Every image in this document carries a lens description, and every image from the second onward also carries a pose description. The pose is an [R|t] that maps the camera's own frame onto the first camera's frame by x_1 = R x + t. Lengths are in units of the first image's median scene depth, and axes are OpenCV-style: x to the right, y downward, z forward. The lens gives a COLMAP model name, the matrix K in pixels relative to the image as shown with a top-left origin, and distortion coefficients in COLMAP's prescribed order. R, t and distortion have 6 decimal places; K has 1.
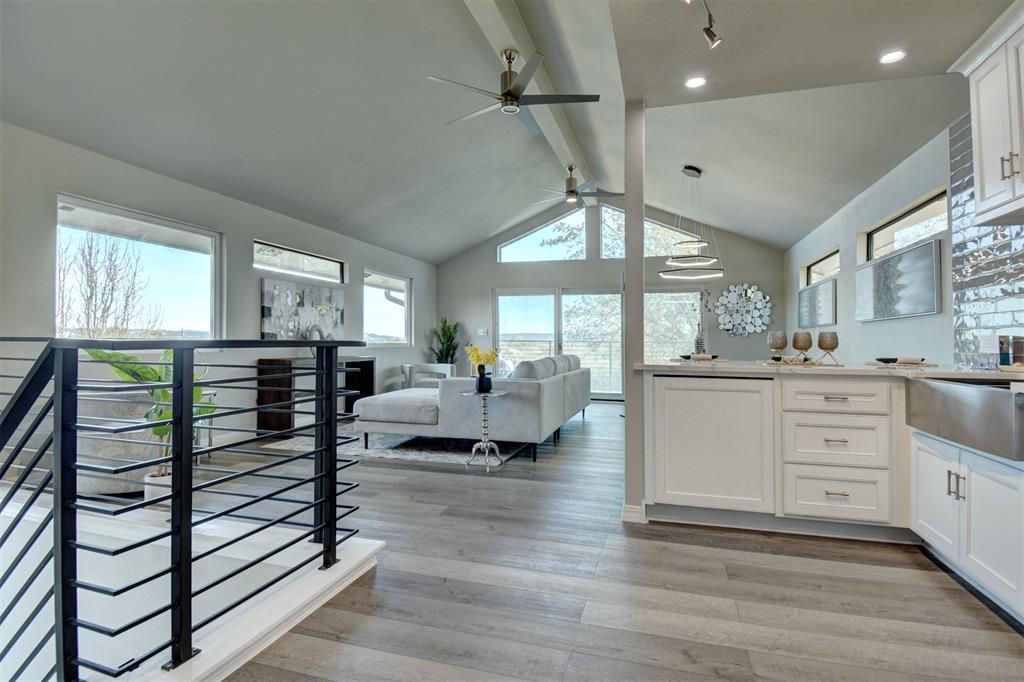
lens RADIAL K [[515.3, 0, 508.9], [0, 515.3, 336.6], [0, 0, 1]] dist [-0.001562, -0.016489]
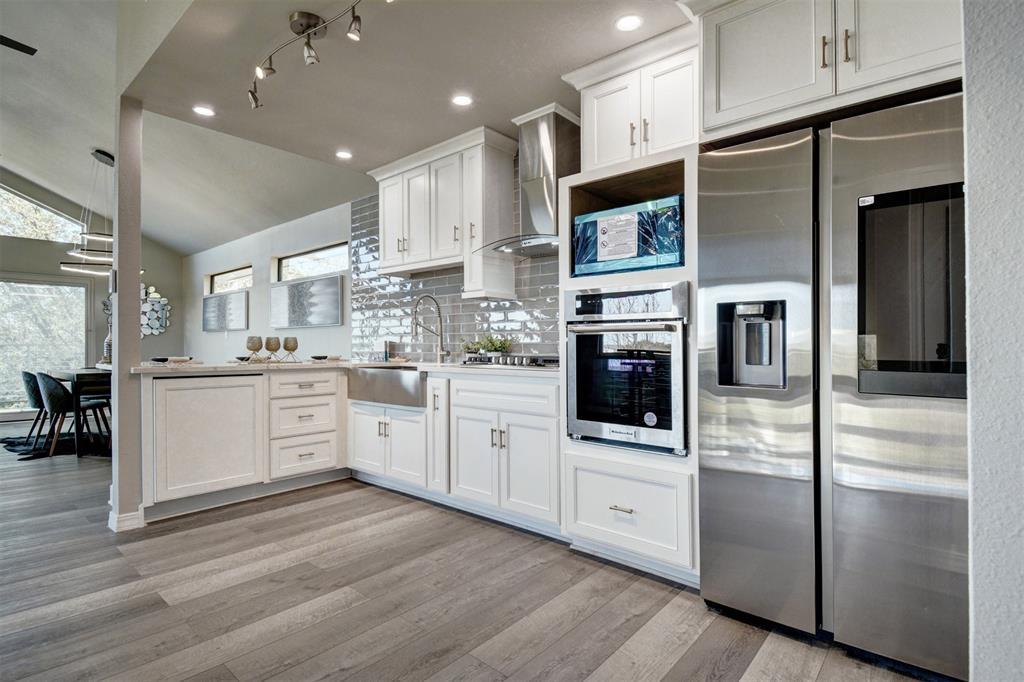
lens RADIAL K [[501.6, 0, 511.4], [0, 501.6, 348.6], [0, 0, 1]] dist [-0.001641, -0.000550]
pose [[0.405740, -0.011112, 0.913921, -0.364889], [-0.007537, 0.999851, 0.015503, -0.005035], [-0.913957, -0.013178, 0.405596, -0.050748]]
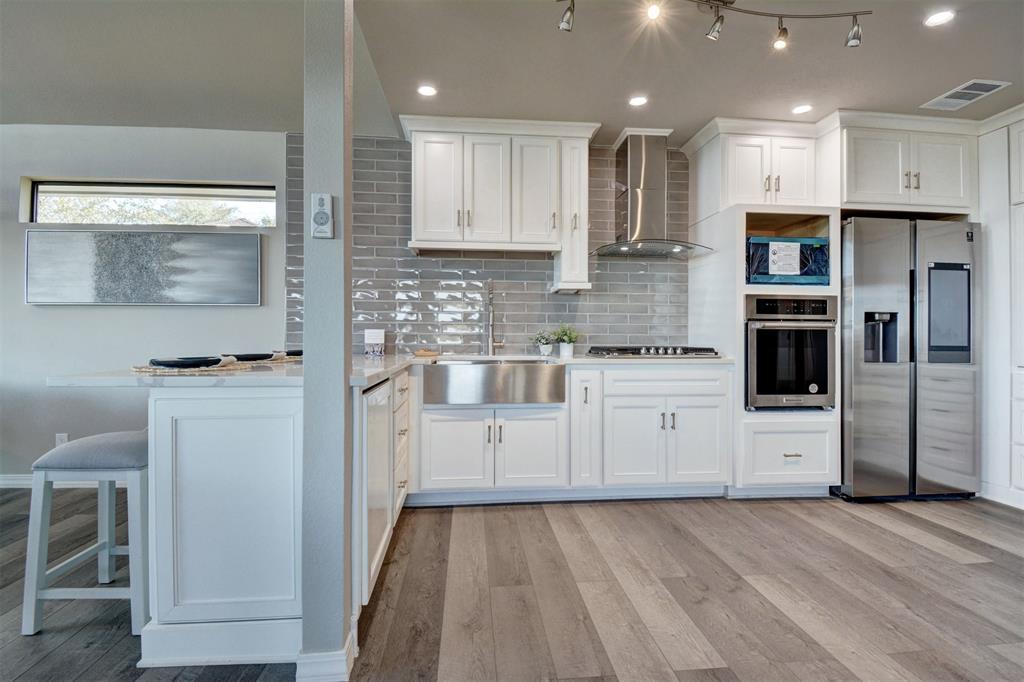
lens RADIAL K [[483.3, 0, 512.0], [0, 483.3, 341.0], [0, 0, 1]] dist [-0.010391, -0.000613]
pose [[-0.375192, -0.013576, 0.926848, -0.317044], [-0.017488, 0.999818, 0.007566, 0.011953], [-0.926782, -0.013370, -0.375361, 1.140271]]
